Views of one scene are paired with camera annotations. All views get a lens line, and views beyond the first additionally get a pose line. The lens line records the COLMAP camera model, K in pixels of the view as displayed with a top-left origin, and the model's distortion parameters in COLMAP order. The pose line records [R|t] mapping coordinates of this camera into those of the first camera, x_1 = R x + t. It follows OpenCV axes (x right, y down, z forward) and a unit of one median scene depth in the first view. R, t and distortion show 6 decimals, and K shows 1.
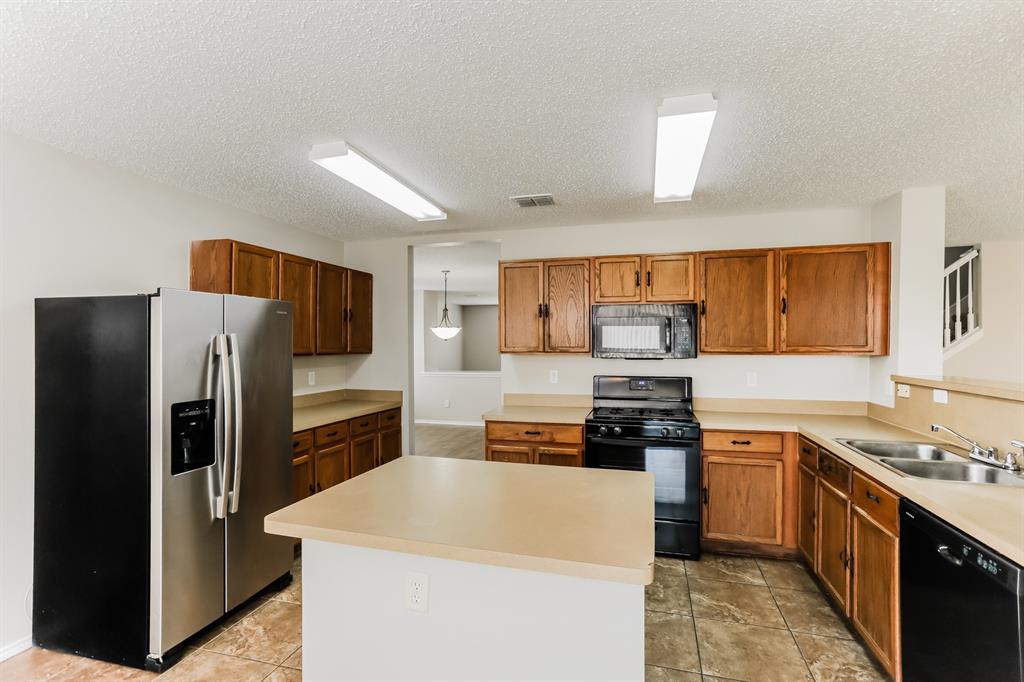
lens RADIAL K [[488.4, 0, 509.2], [0, 488.4, 337.7], [0, 0, 1]] dist [0.011361, 0.000812]
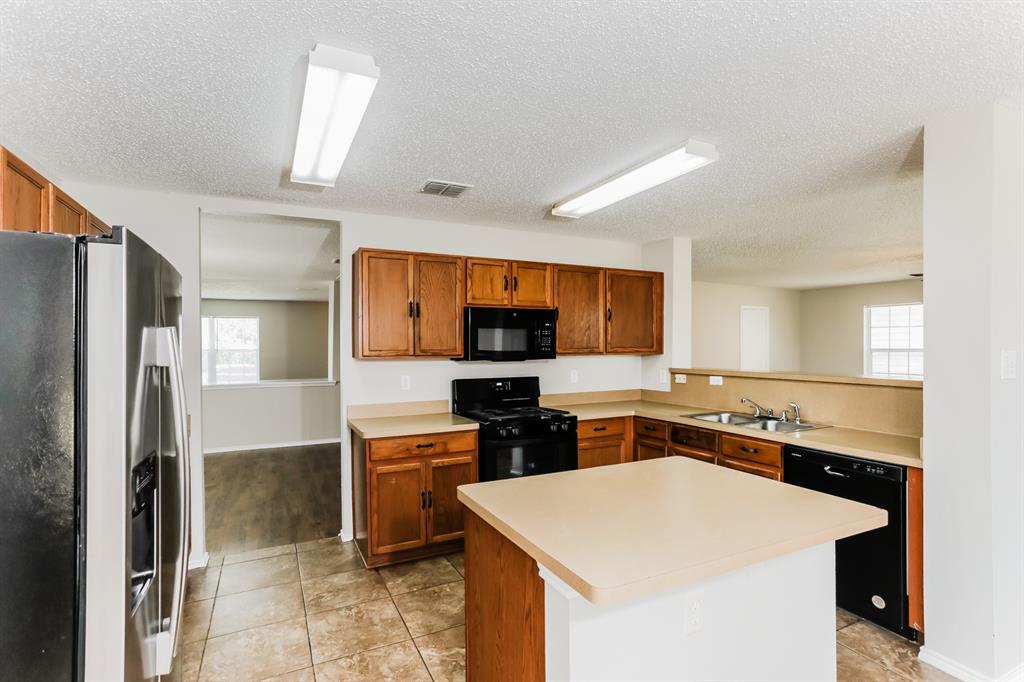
lens RADIAL K [[509.2, 0, 512.0], [0, 509.2, 341.0], [0, 0, 1]] dist [-0.001542, -0.000063]
pose [[0.748644, 0.004783, 0.662955, -0.461245], [-0.003440, 0.999989, -0.003330, 0.005361], [-0.662964, 0.000212, 0.748652, 0.199004]]
